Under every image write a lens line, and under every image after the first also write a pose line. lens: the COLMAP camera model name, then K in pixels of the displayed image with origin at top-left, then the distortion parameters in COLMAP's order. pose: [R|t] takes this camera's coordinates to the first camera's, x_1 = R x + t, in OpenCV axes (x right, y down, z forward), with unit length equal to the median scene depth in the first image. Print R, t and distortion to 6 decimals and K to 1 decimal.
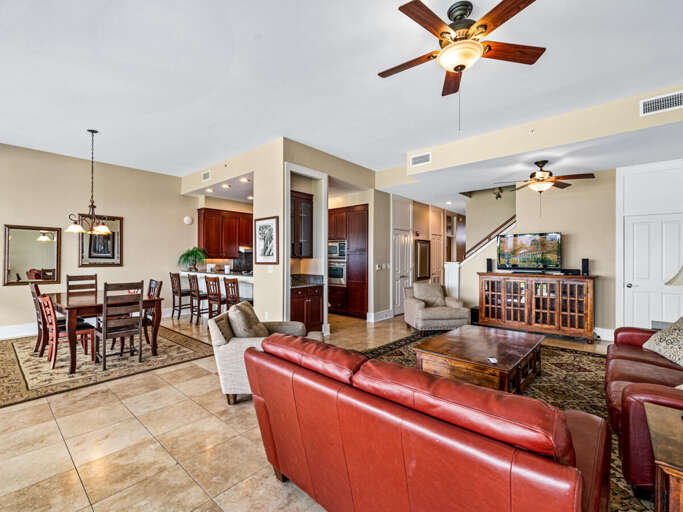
lens RADIAL K [[313.0, 0, 344.6], [0, 313.0, 257.9], [0, 0, 1]] dist [0.022389, 0.000590]
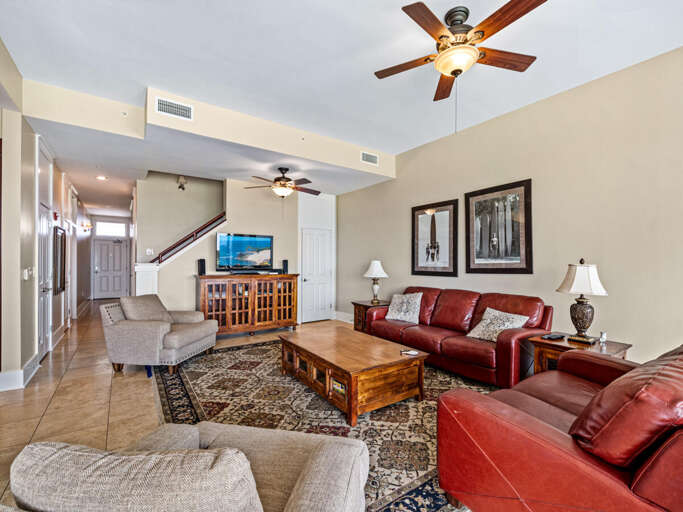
lens RADIAL K [[313.0, 0, 343.0], [0, 313.0, 260.5], [0, 0, 1]] dist [0.022389, 0.000590]
pose [[0.256892, 0.005391, 0.966425, -0.319488], [-0.008440, 0.999959, -0.003334, 0.007576], [-0.966403, -0.007300, 0.256927, 0.488547]]
